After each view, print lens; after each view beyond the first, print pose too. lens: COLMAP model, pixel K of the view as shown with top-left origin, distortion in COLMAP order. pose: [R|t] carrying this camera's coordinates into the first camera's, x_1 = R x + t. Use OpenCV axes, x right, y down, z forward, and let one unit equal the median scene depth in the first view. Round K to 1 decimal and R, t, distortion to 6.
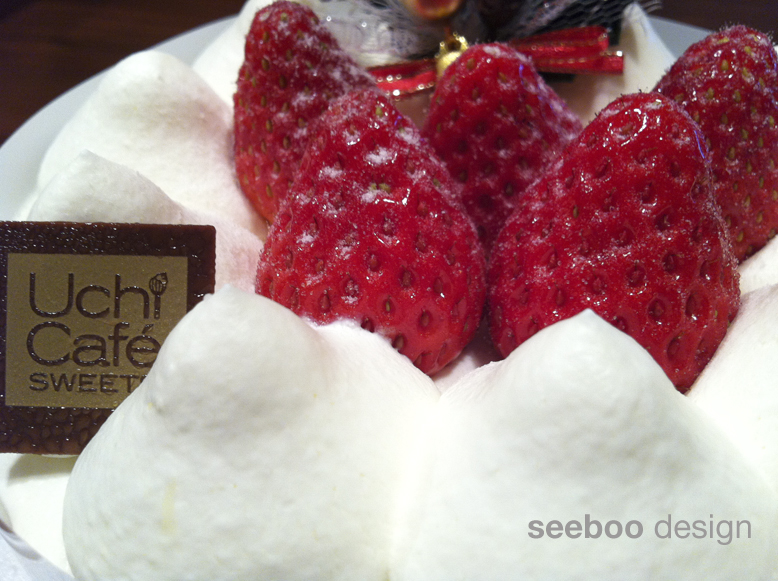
lens RADIAL K [[666.6, 0, 387.6], [0, 666.6, 294.4], [0, 0, 1]] dist [0.011211, -0.004855]
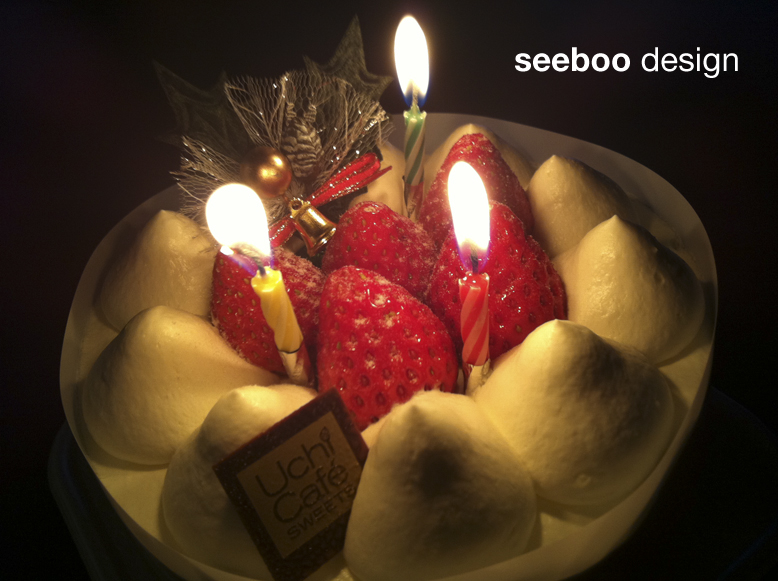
lens RADIAL K [[666.6, 0, 387.8], [0, 666.6, 288.3], [0, 0, 1]] dist [0.011211, -0.004855]
pose [[0.759222, -0.469867, 0.450341, -0.788832], [0.472535, 0.873774, 0.115022, -0.440879], [-0.447541, 0.125475, 0.885417, -0.545327]]
